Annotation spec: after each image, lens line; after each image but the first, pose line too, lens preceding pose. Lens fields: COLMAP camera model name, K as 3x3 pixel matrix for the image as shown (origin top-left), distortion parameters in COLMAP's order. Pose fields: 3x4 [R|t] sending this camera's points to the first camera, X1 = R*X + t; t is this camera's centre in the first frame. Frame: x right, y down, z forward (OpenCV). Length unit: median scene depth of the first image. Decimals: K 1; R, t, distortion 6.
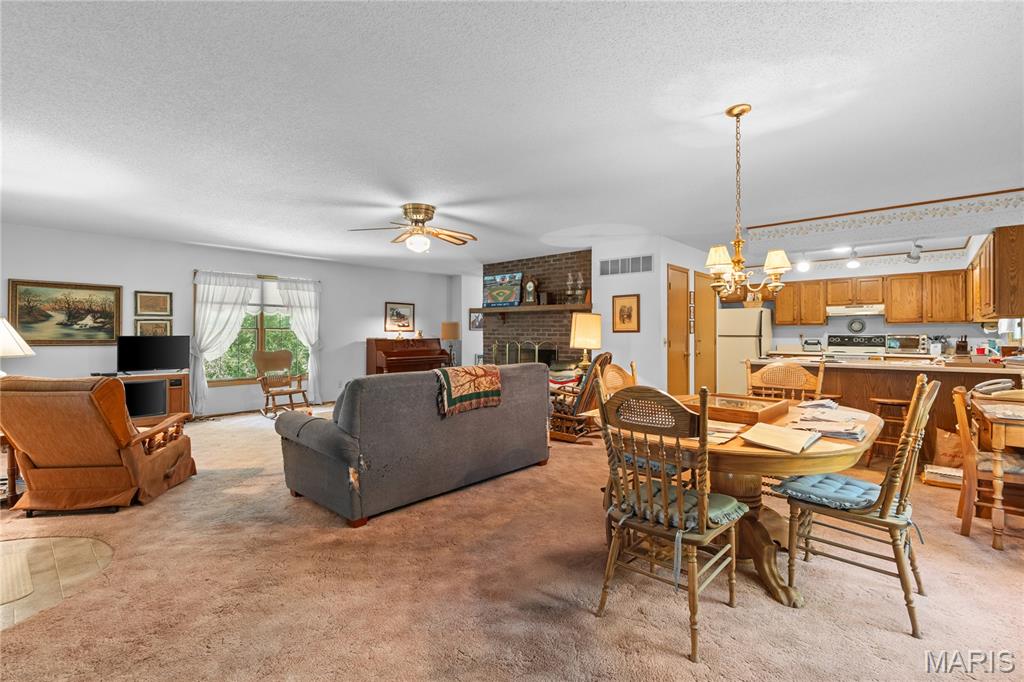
lens RADIAL K [[458.5, 0, 510.6], [0, 458.5, 333.9], [0, 0, 1]] dist [0.003106, 0.000254]
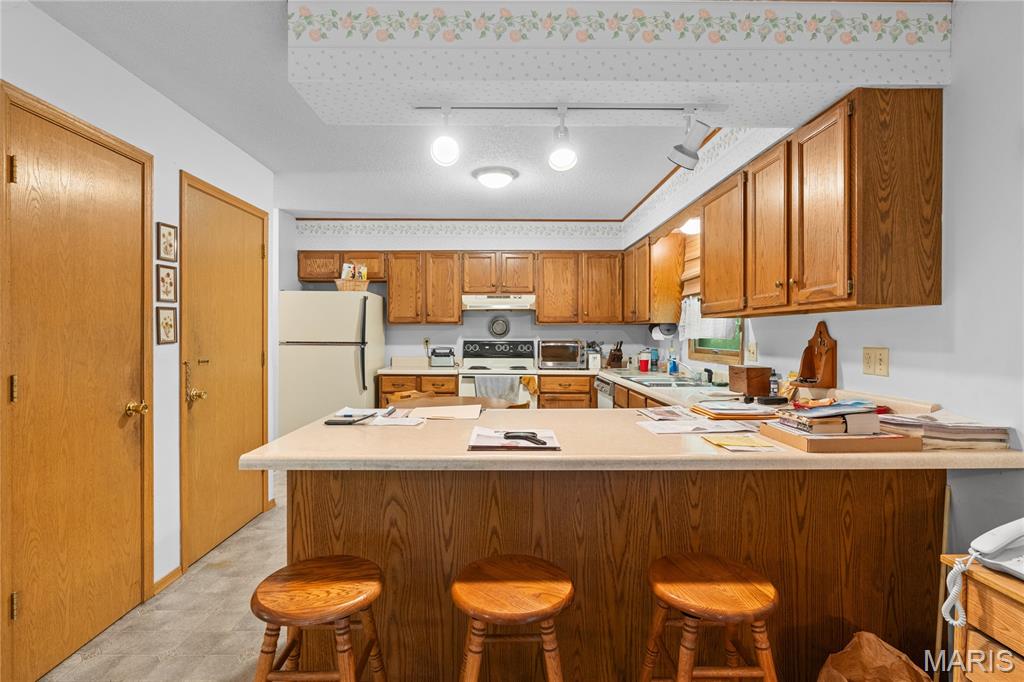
lens RADIAL K [[483.5, 0, 513.0], [0, 483.5, 335.2], [0, 0, 1]] dist [-0.002812, -0.000297]
pose [[0.728897, -0.001999, 0.684620, 0.309711], [-0.002715, 0.999979, 0.005810, -0.009549], [-0.684617, -0.006094, 0.728877, 0.508633]]
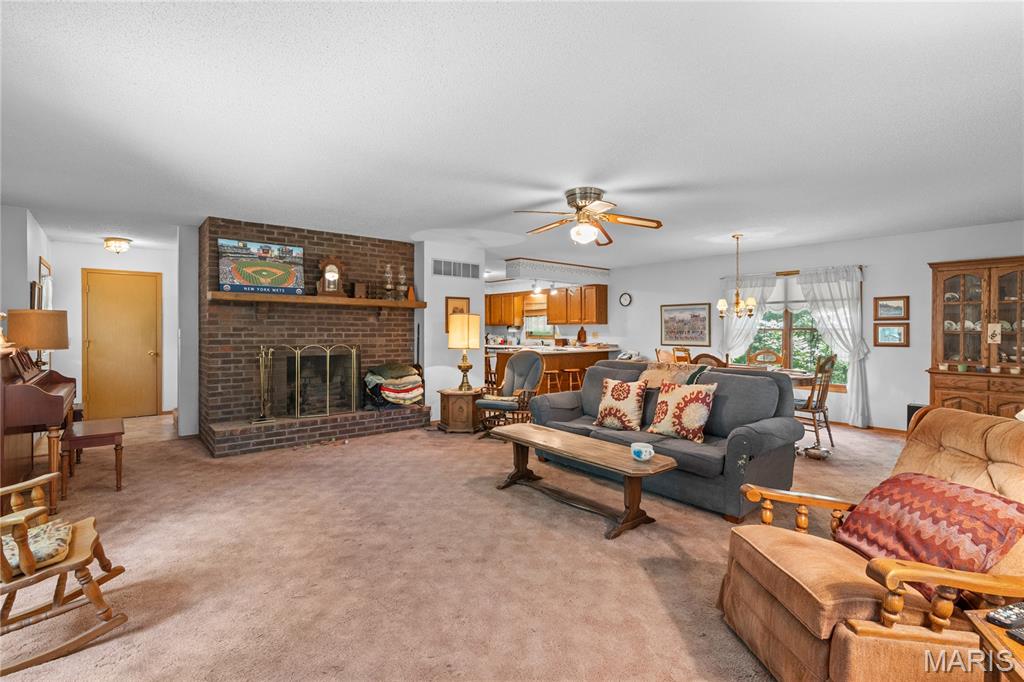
lens RADIAL K [[458.5, 0, 517.3], [0, 458.5, 333.8], [0, 0, 1]] dist [0.003106, 0.000254]
pose [[0.157952, -0.007685, 0.987417, -0.640960], [0.001418, 0.999970, 0.007556, -0.006796], [-0.987446, 0.000207, 0.157958, 0.581884]]
